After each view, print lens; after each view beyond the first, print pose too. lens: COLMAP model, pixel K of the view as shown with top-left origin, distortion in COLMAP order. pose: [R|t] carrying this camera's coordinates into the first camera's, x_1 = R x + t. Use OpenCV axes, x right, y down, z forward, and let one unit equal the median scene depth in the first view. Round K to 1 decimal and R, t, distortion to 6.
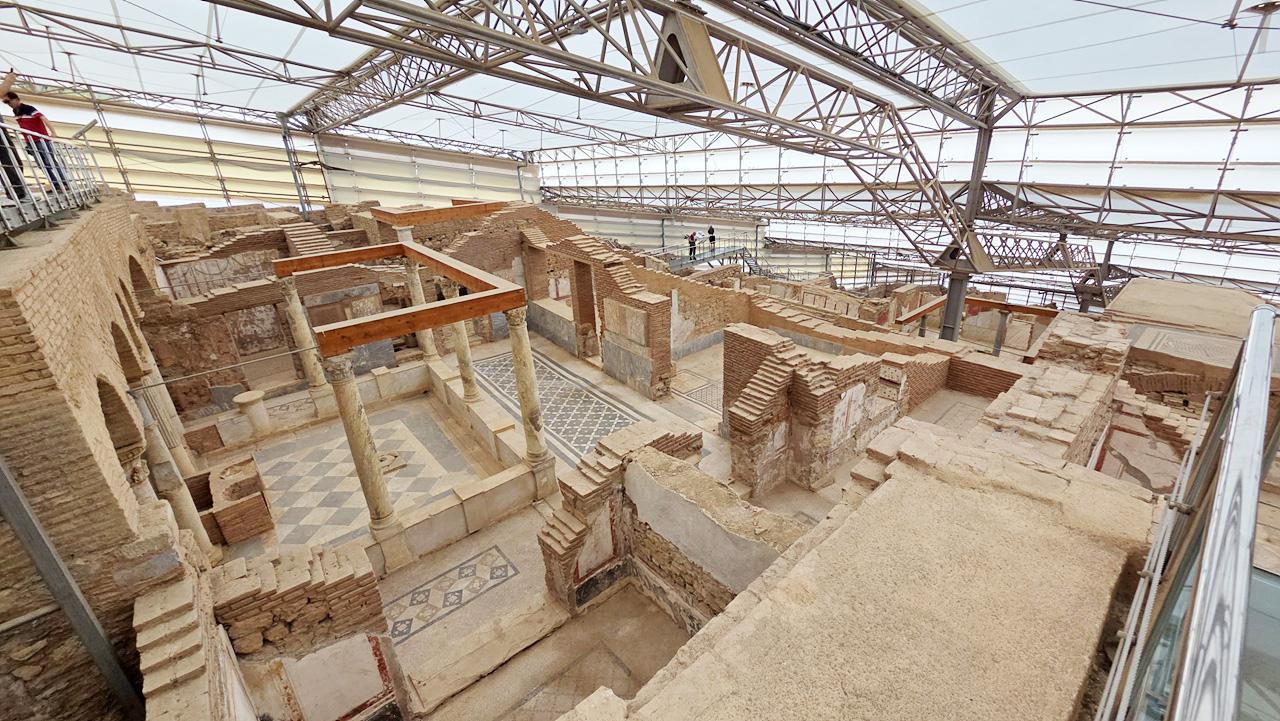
lens RADIAL K [[522.5, 0, 651.6], [0, 522.5, 355.1], [0, 0, 1]] dist [-0.004557, 0.002855]
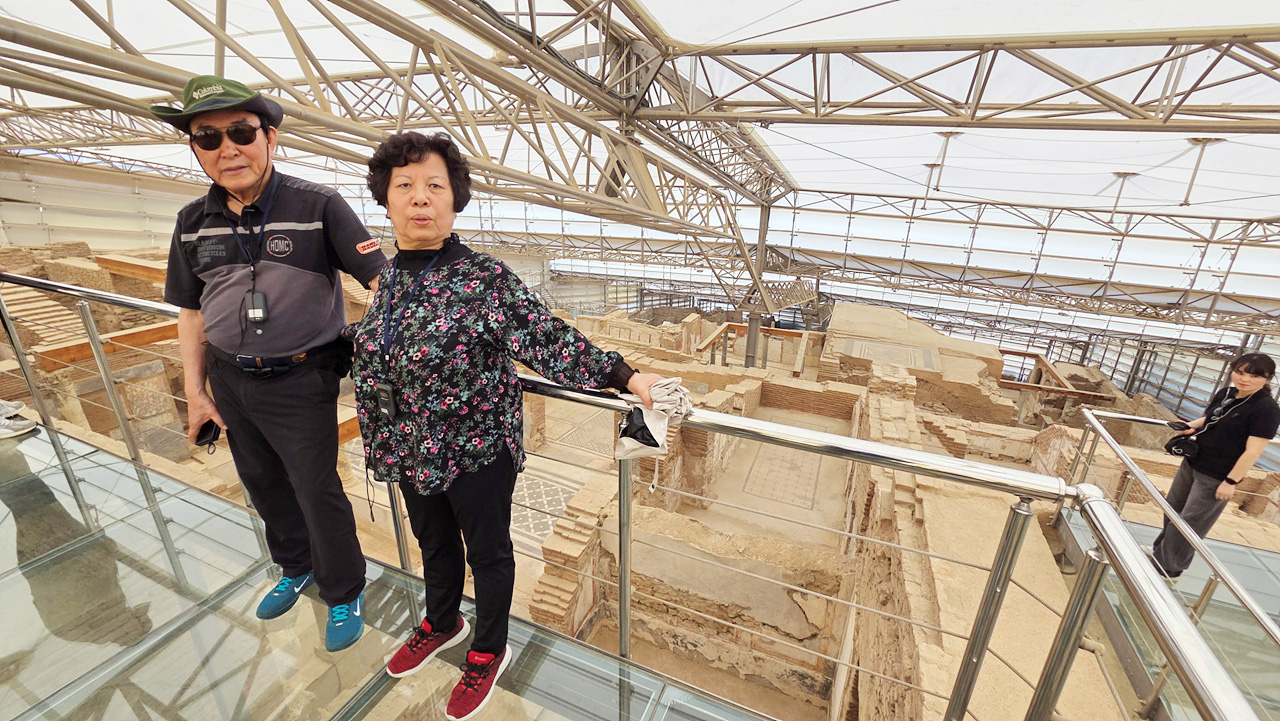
lens RADIAL K [[522.5, 0, 649.4], [0, 522.5, 357.6], [0, 0, 1]] dist [-0.004557, 0.002855]
pose [[0.901027, -0.083430, 0.425663, -0.239854], [0.099013, 0.994979, -0.014572, -0.068772], [-0.422310, 0.055276, 0.904764, -0.055399]]
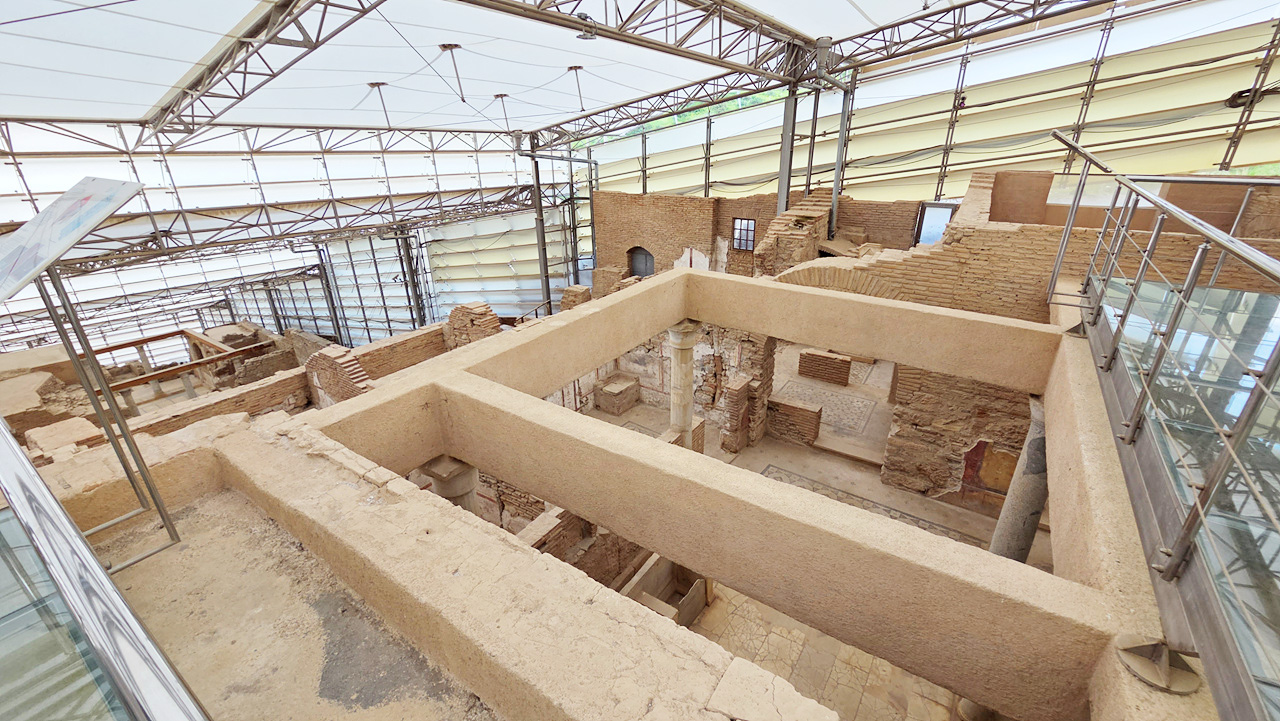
lens RADIAL K [[522.5, 0, 650.2], [0, 522.5, 357.6], [0, 0, 1]] dist [-0.004557, 0.002855]
pose [[-0.243918, -0.333833, 0.910527, 0.091834], [0.380416, 0.830700, 0.406474, 0.072477], [-0.892069, 0.445525, -0.075628, -0.183620]]
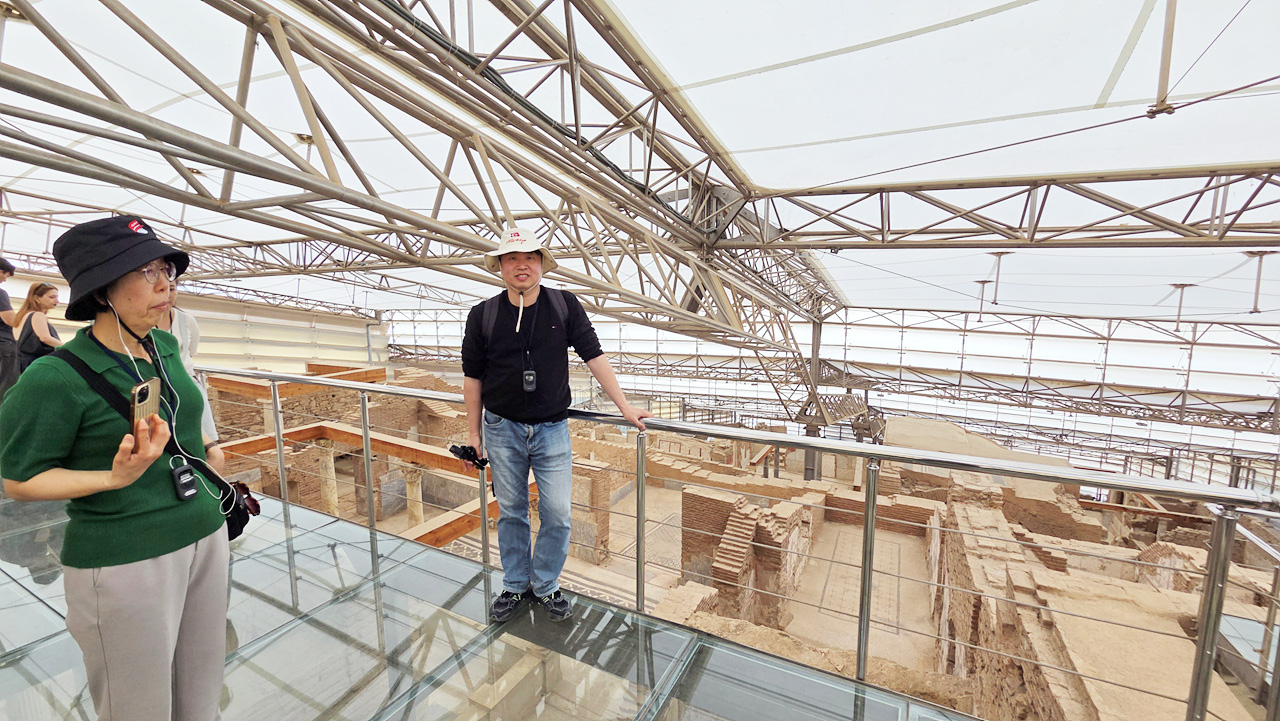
lens RADIAL K [[522.5, 0, 647.1], [0, 522.5, 359.4], [0, 0, 1]] dist [-0.004557, 0.002855]
pose [[0.930915, 0.000023, 0.365235, -0.312210], [0.093275, 0.966825, -0.237802, -0.057000], [-0.353124, 0.255441, 0.900030, -0.069714]]
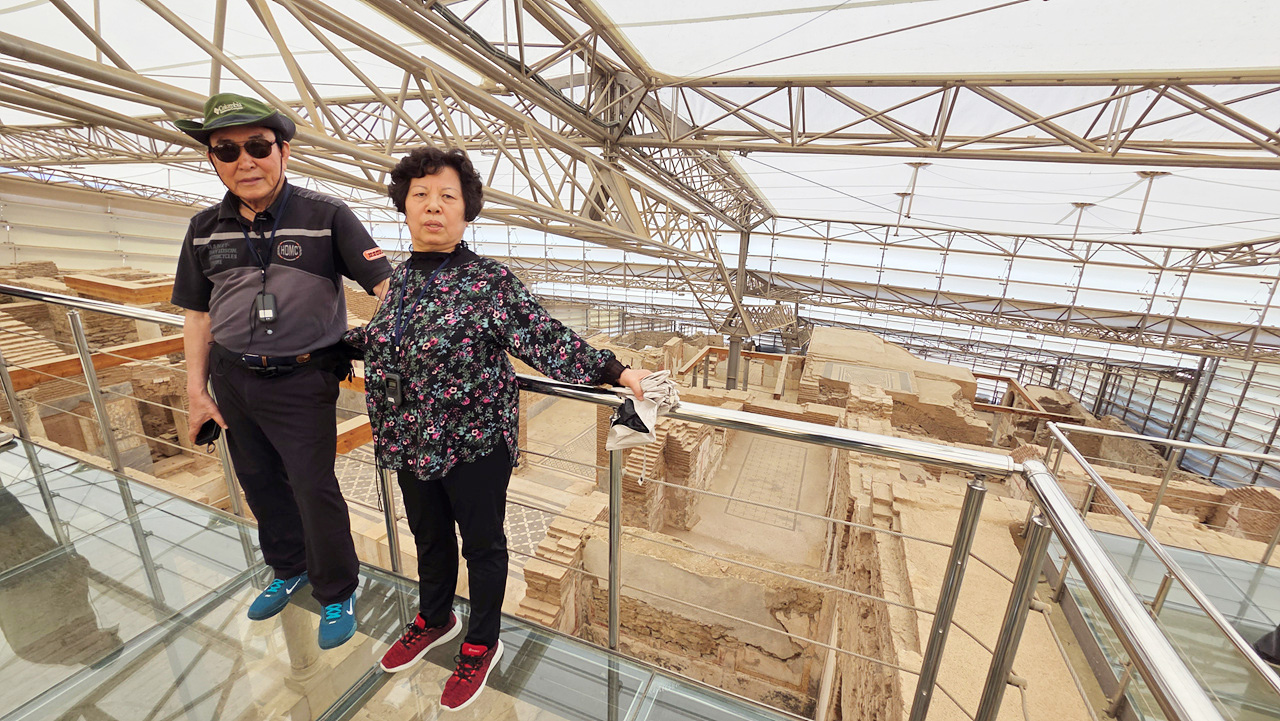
lens RADIAL K [[522.5, 0, 649.6], [0, 522.5, 357.8], [0, 0, 1]] dist [-0.004557, 0.002855]
pose [[0.885256, -0.062933, 0.460827, -0.245537], [0.100361, 0.993309, -0.057143, -0.063030], [-0.454148, 0.096835, 0.885648, -0.061815]]
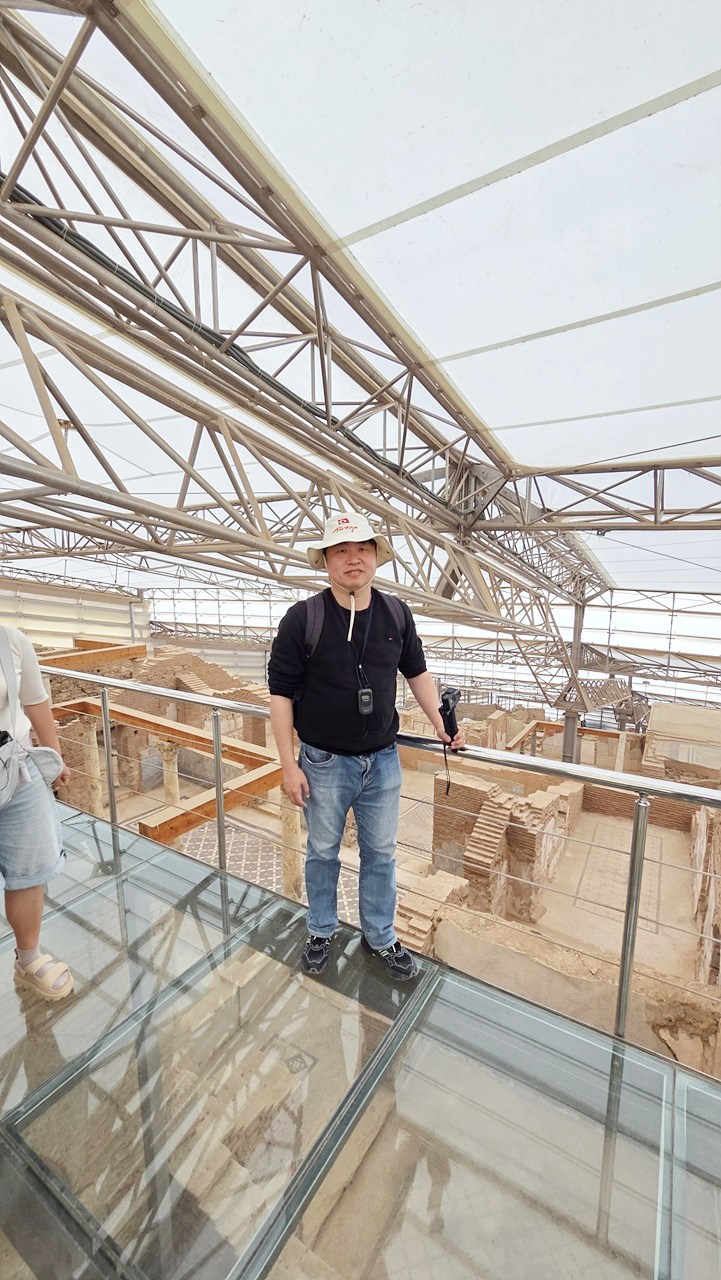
lens RADIAL K [[522.5, 0, 362.4], [0, 522.5, 655.8], [0, 0, 1]] dist [-0.004557, 0.002855]
pose [[0.956541, 0.002287, 0.291589, -0.301496], [0.061517, 0.975881, -0.209457, -0.070345], [-0.285035, 0.218291, 0.933329, -0.059222]]
